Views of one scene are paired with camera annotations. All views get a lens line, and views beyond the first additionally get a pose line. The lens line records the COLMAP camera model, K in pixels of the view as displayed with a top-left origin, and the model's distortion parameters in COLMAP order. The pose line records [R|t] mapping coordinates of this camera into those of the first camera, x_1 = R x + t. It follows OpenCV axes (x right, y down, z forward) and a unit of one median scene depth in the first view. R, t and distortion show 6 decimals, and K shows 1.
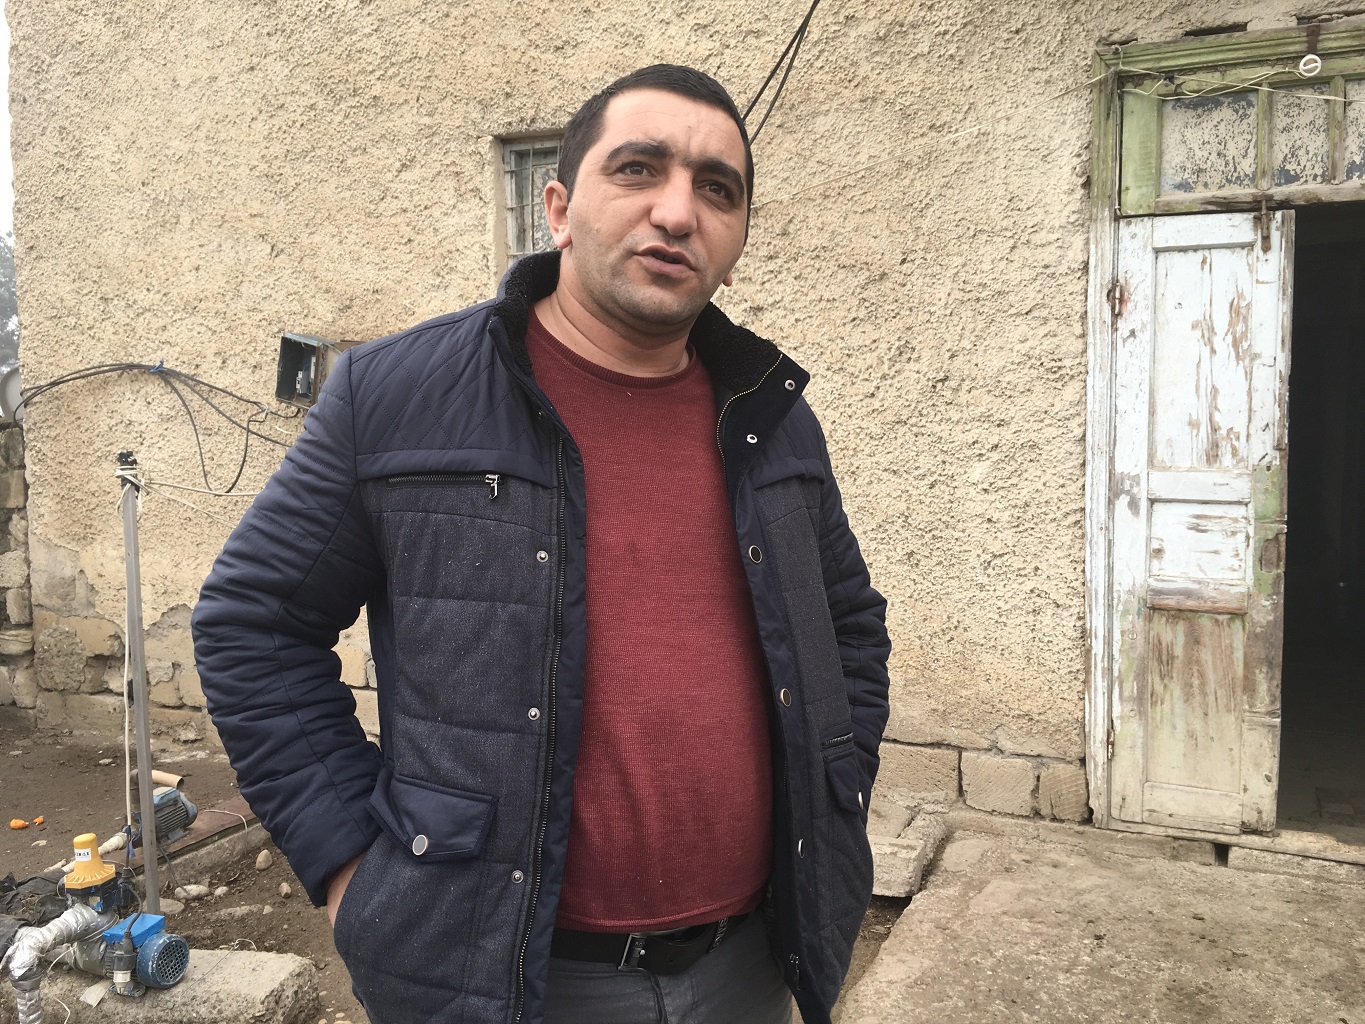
lens RADIAL K [[1159.2, 0, 689.0], [0, 1159.2, 512.9], [0, 0, 1]] dist [0.064548, -0.110765]
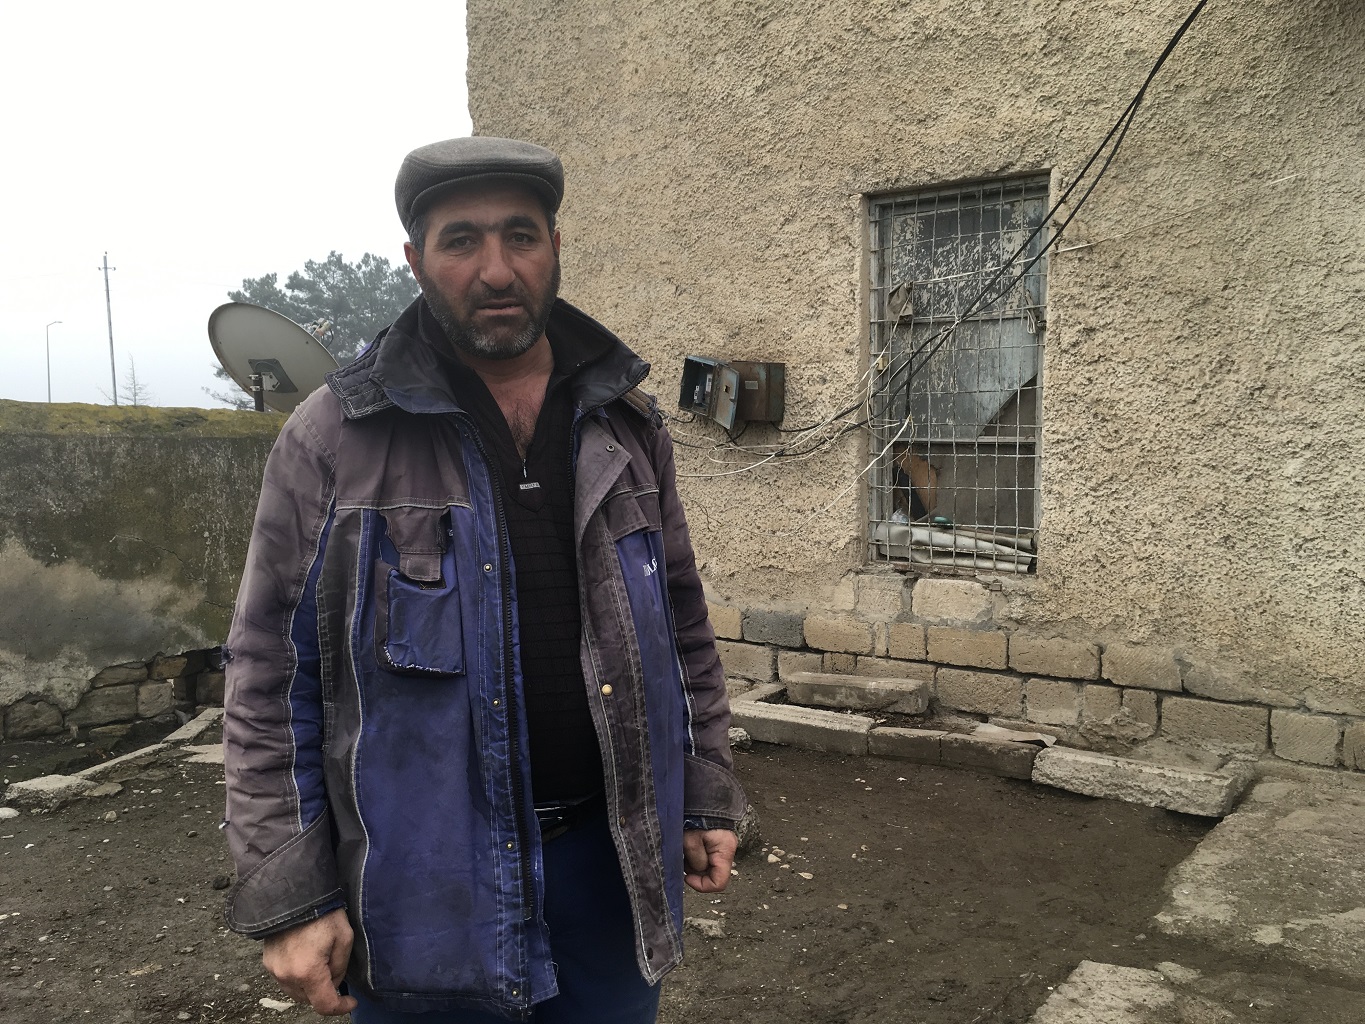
lens RADIAL K [[1159.2, 0, 676.7], [0, 1159.2, 512.9], [0, 0, 1]] dist [0.064548, -0.110765]
pose [[0.970178, 0.019613, -0.241600, -0.061879], [-0.021778, 0.999743, -0.006292, 0.029744], [0.241415, 0.011366, 0.970355, -0.271121]]
